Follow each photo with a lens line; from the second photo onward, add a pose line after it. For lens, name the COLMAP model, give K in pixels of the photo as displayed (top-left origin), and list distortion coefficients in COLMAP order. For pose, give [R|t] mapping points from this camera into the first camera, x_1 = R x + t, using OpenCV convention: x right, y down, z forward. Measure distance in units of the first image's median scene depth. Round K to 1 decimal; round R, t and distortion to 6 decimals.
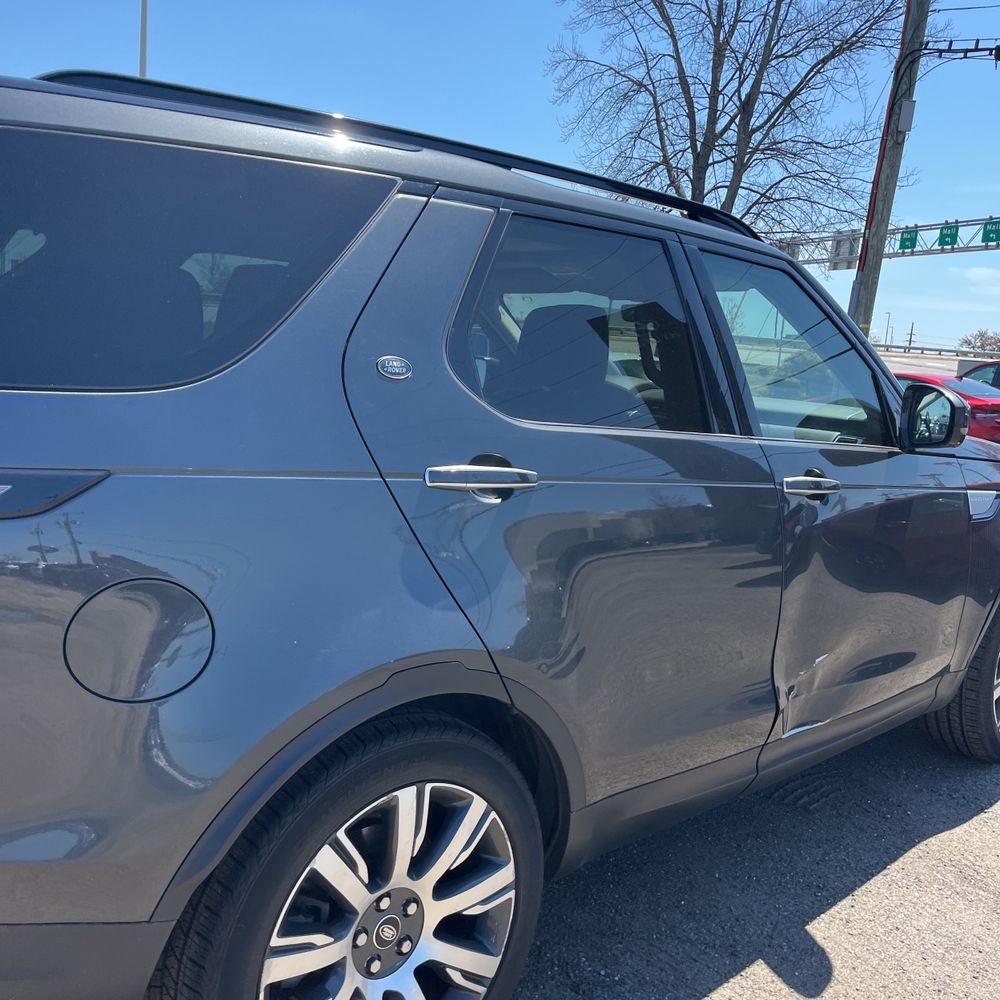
lens RADIAL K [[1014.6, 0, 502.3], [0, 1014.6, 505.7], [0, 0, 1]] dist [0.024184, 0.000000]
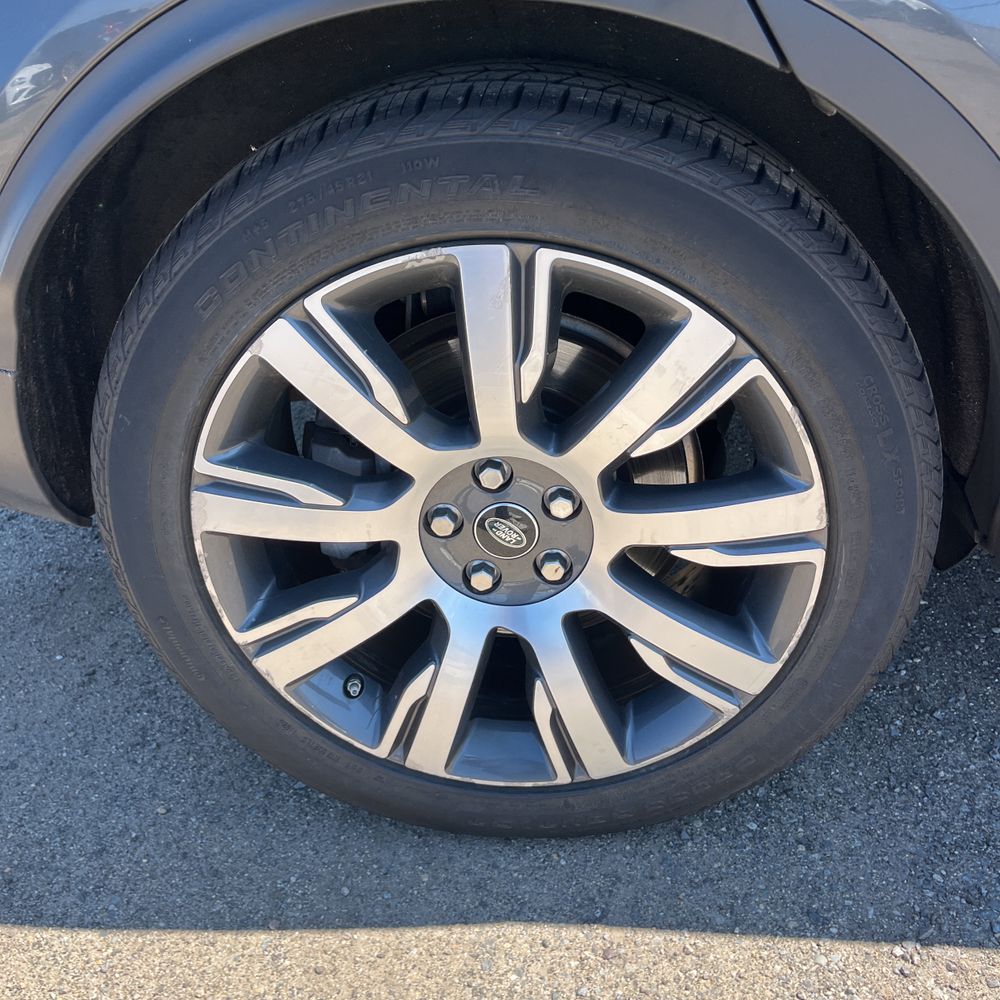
lens RADIAL K [[1014.6, 0, 504.3], [0, 1014.6, 502.8], [0, 0, 1]] dist [0.024184, 0.000000]
pose [[0.668986, 0.303138, -0.678650, 0.017067], [-0.005652, 0.915101, 0.403185, 0.014190], [0.743254, -0.265889, 0.613903, 0.049719]]
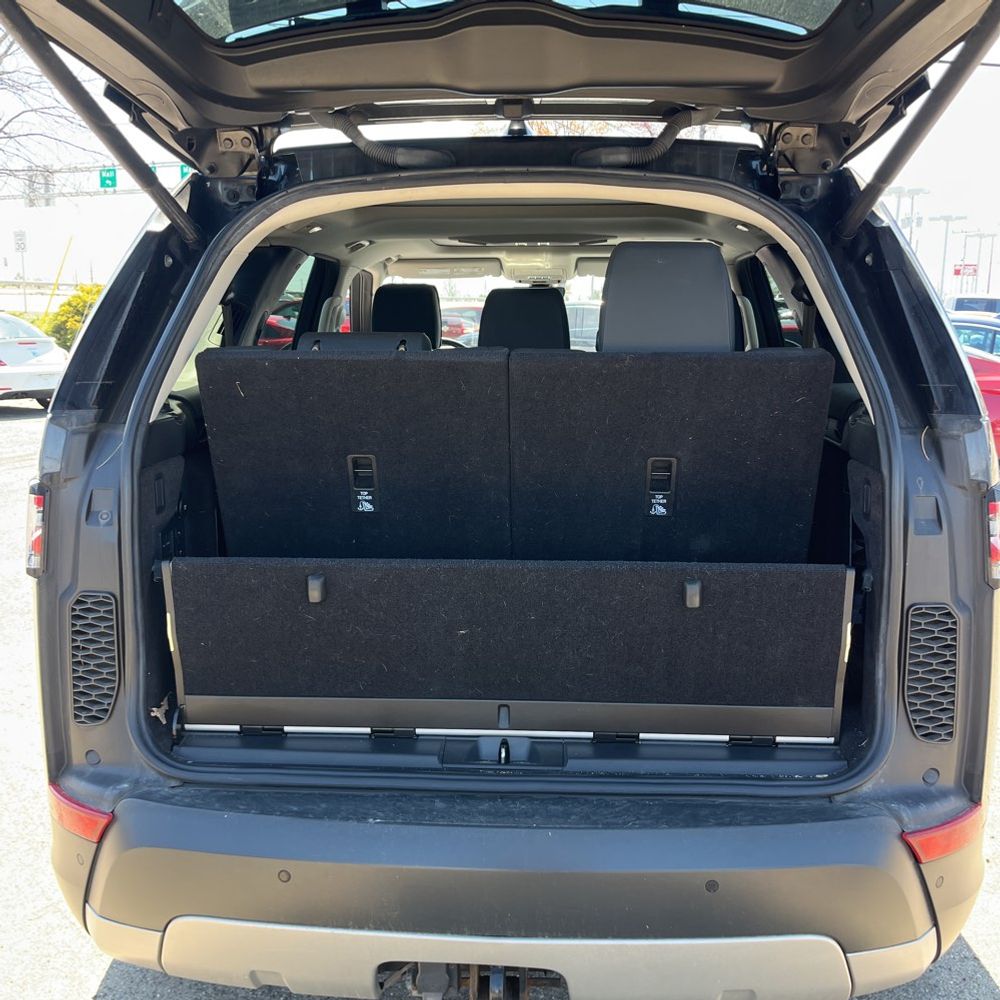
lens RADIAL K [[1014.6, 0, 509.2], [0, 1014.6, 496.0], [0, 0, 1]] dist [0.024184, 0.000000]
pose [[0.718073, -0.181033, 0.672011, -0.099876], [0.147155, 0.983240, 0.107634, -0.012357], [-0.680233, 0.021601, 0.732678, 0.022524]]
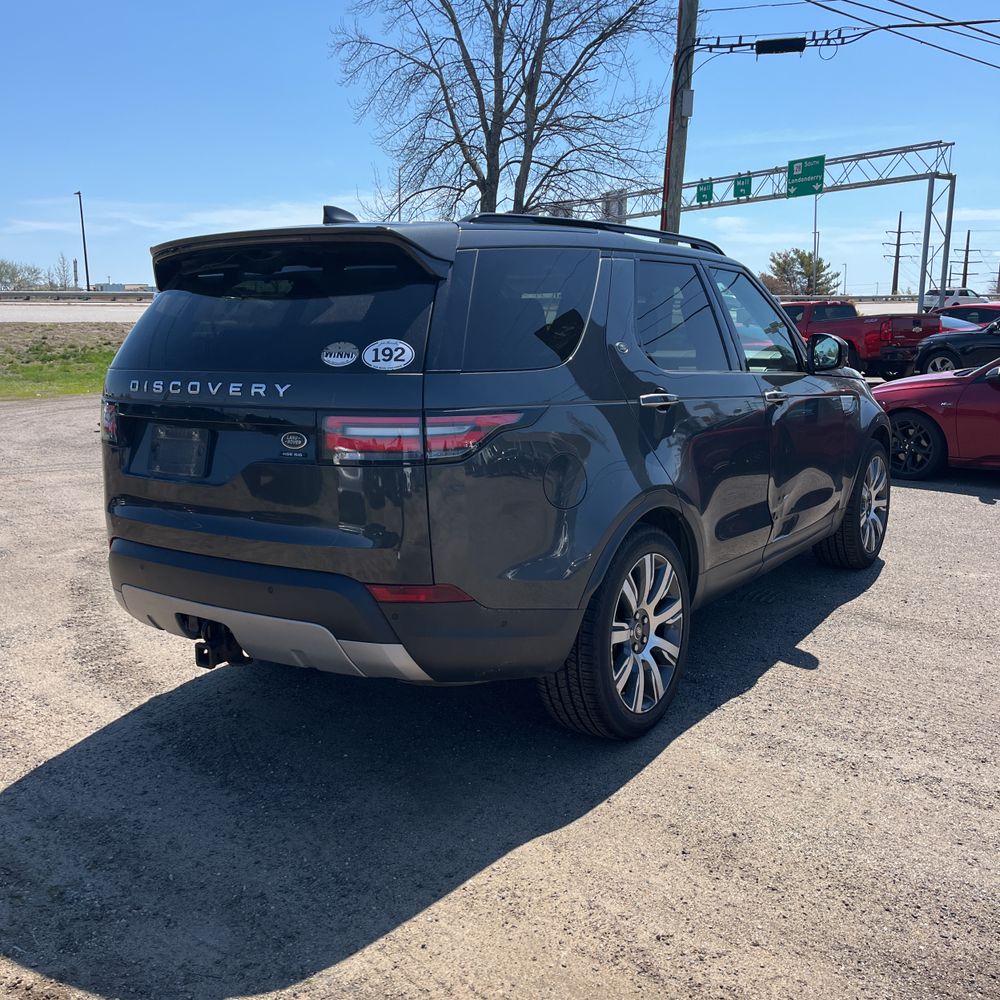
lens RADIAL K [[1014.6, 0, 487.4], [0, 1014.6, 506.8], [0, 0, 1]] dist [0.024184, 0.000000]
pose [[0.977014, -0.109319, 0.183010, -0.053639], [0.103852, 0.993819, 0.039225, 0.004953], [-0.186167, -0.019317, 0.982328, -0.064767]]
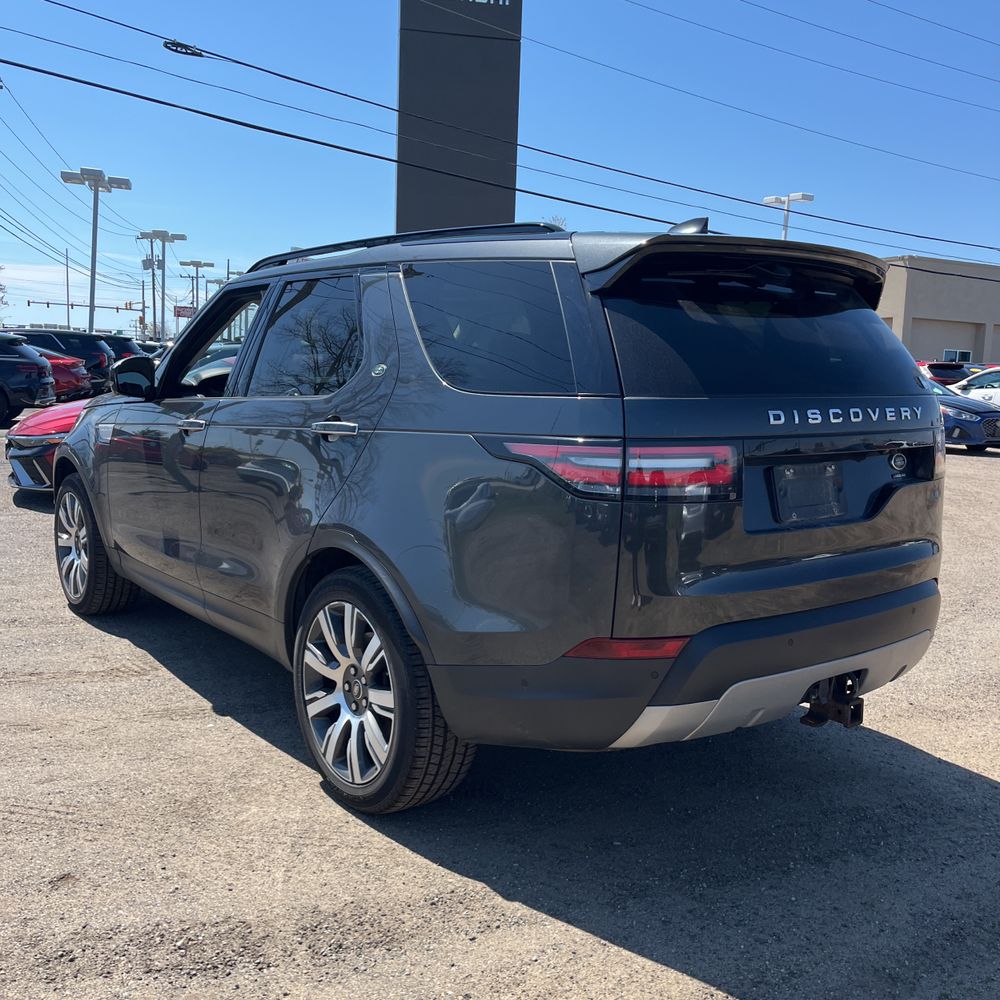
lens RADIAL K [[1014.6, 0, 497.6], [0, 1014.6, 499.7], [0, 0, 1]] dist [0.024184, 0.000000]
pose [[0.091939, -0.192380, 0.977004, -0.177113], [0.133147, 0.974724, 0.179401, -0.024217], [-0.986823, 0.113591, 0.115230, 0.089867]]
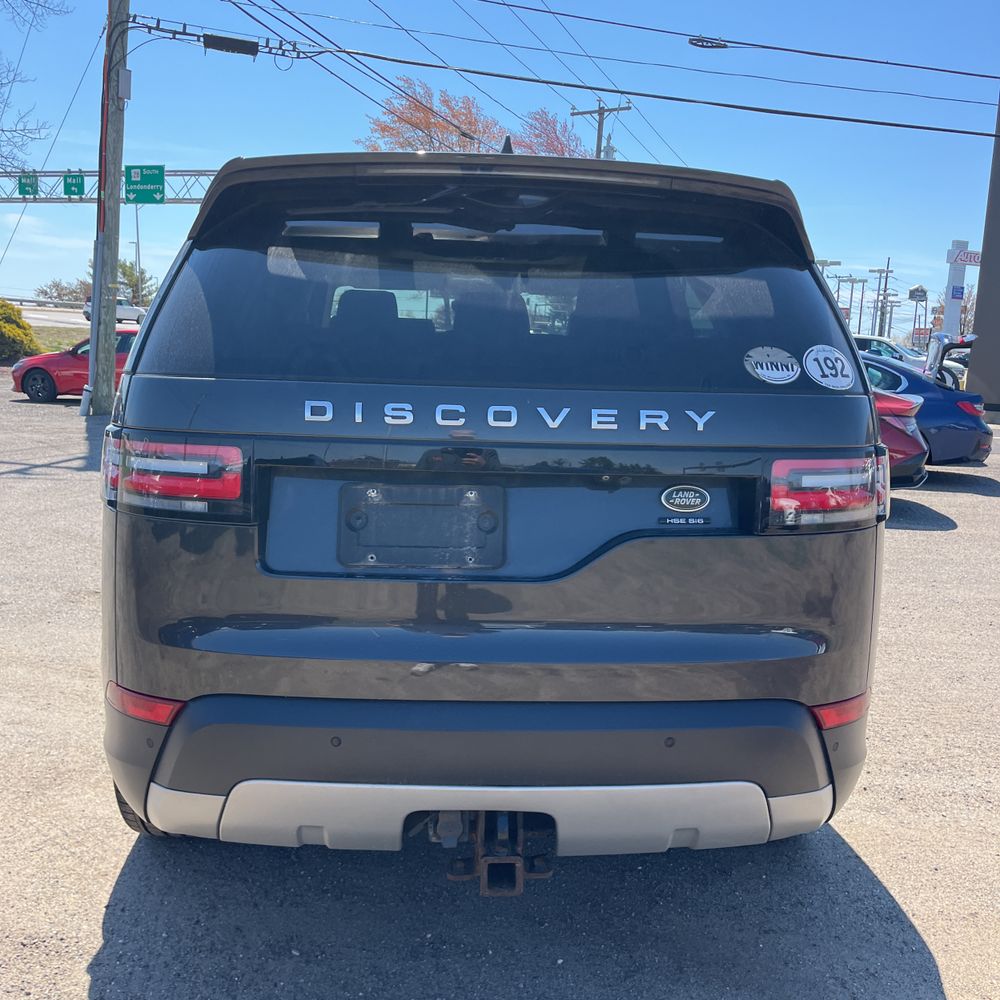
lens RADIAL K [[1014.6, 0, 512.9], [0, 1014.6, 500.2], [0, 0, 1]] dist [0.024184, 0.000000]
pose [[0.640931, -0.155630, 0.751656, -0.117791], [0.122644, 0.987413, 0.099866, -0.009408], [-0.757738, 0.028179, 0.651951, 0.016834]]
